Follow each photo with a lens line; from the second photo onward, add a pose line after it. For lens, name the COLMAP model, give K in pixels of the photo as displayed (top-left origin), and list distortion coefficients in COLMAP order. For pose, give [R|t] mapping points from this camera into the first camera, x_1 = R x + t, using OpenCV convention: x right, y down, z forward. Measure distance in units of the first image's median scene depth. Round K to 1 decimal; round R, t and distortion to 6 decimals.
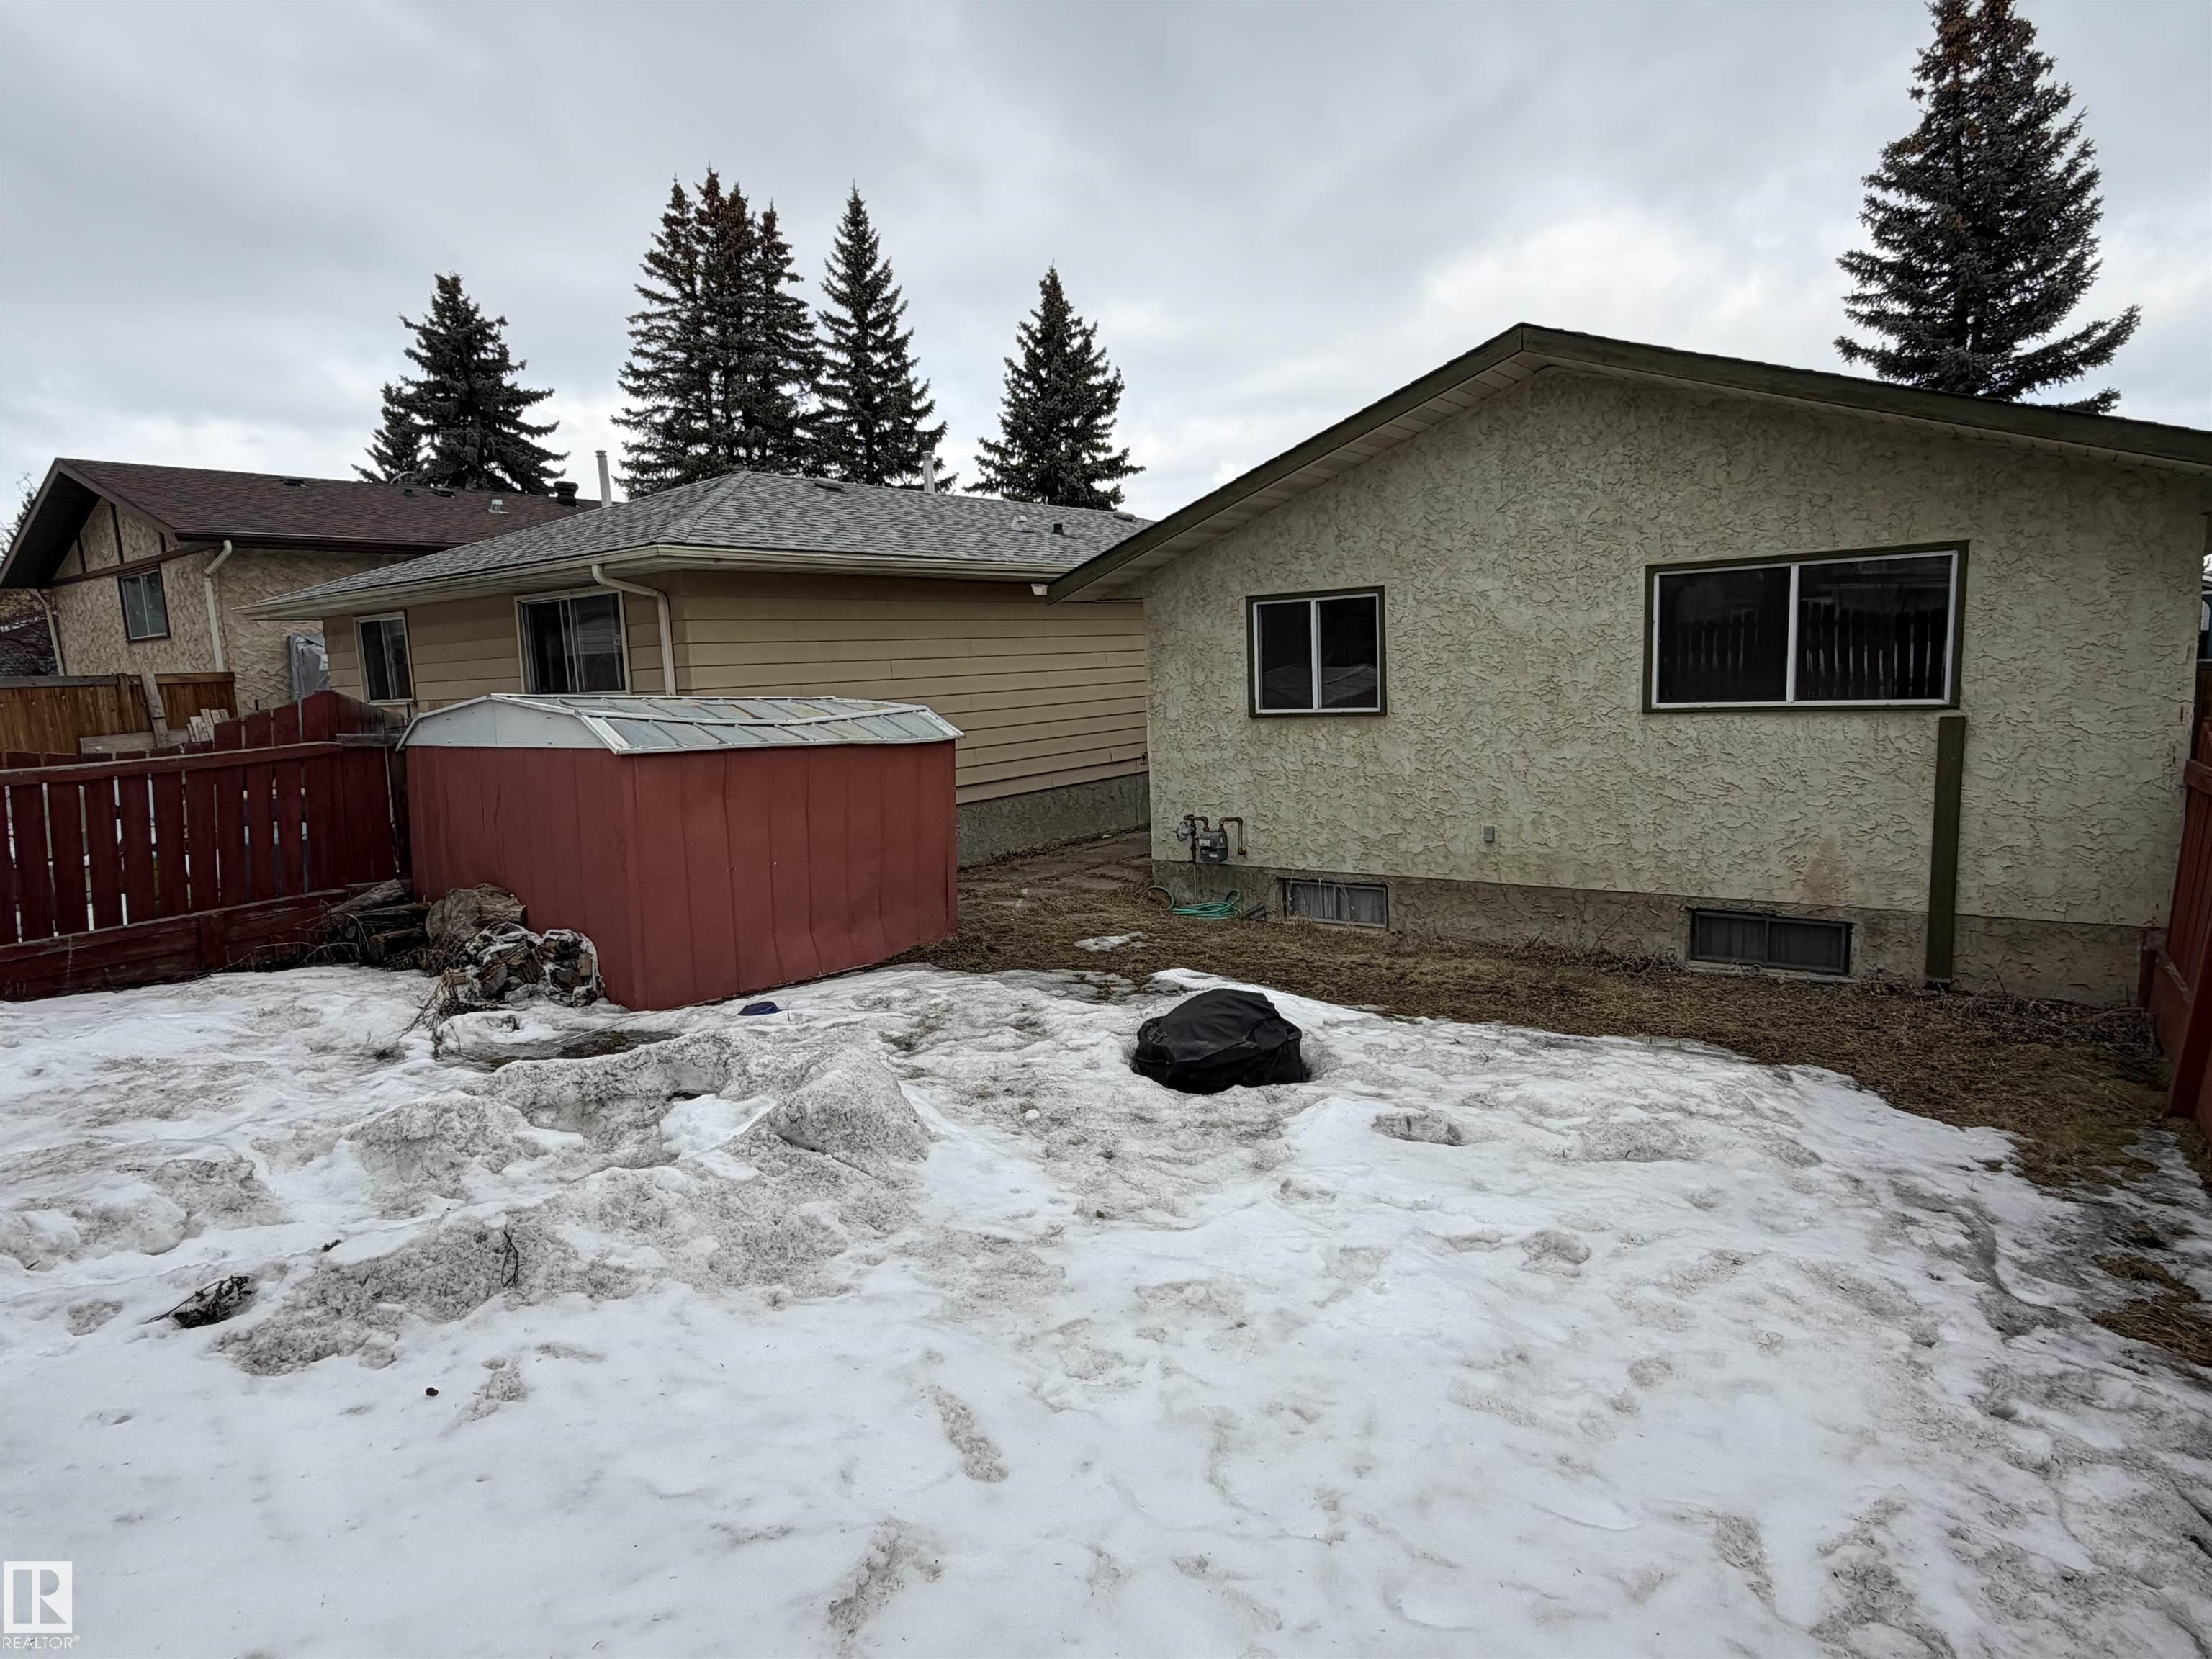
lens RADIAL K [[1249.5, 0, 1107.5], [0, 1249.5, 831.4], [0, 0, 1]] dist [-0.001733, 0.001825]
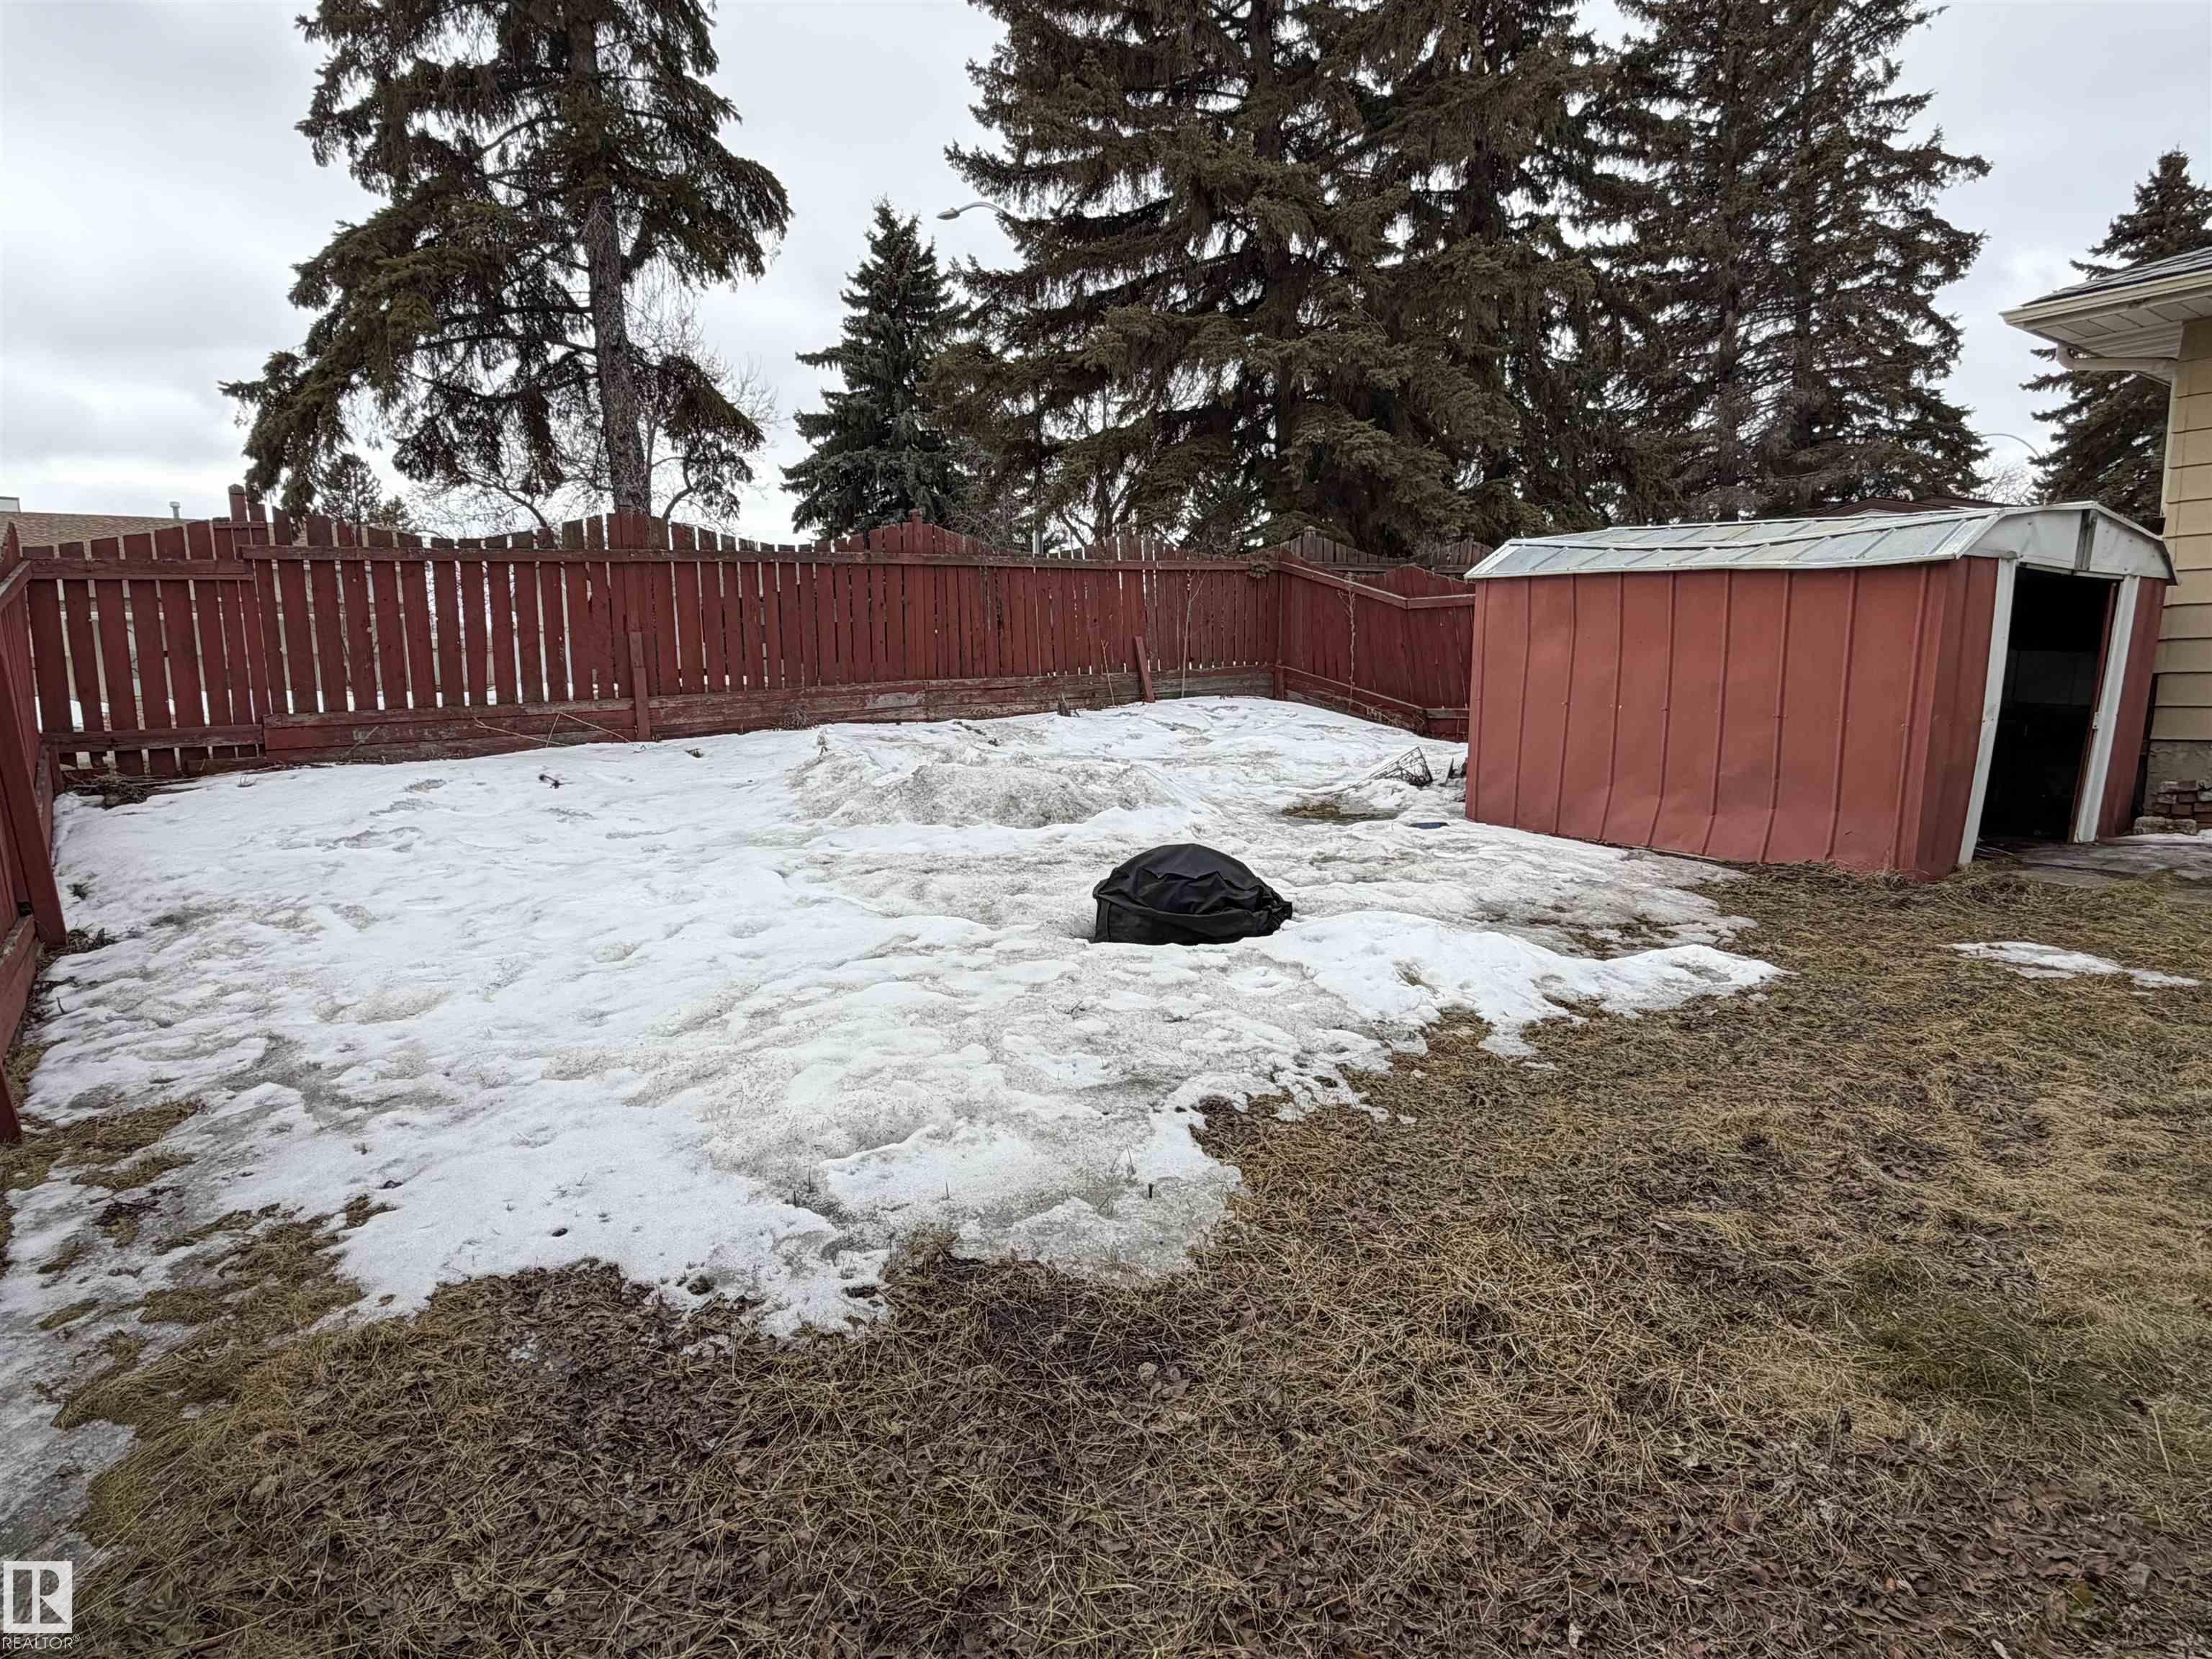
lens RADIAL K [[1249.5, 0, 1107.4], [0, 1249.5, 831.1], [0, 0, 1]] dist [-0.001733, 0.001825]
pose [[-0.274517, 0.181873, -0.944226, 1.216013], [-0.099893, 0.971244, 0.216119, -0.078879], [0.956379, 0.153650, -0.248455, 1.557799]]
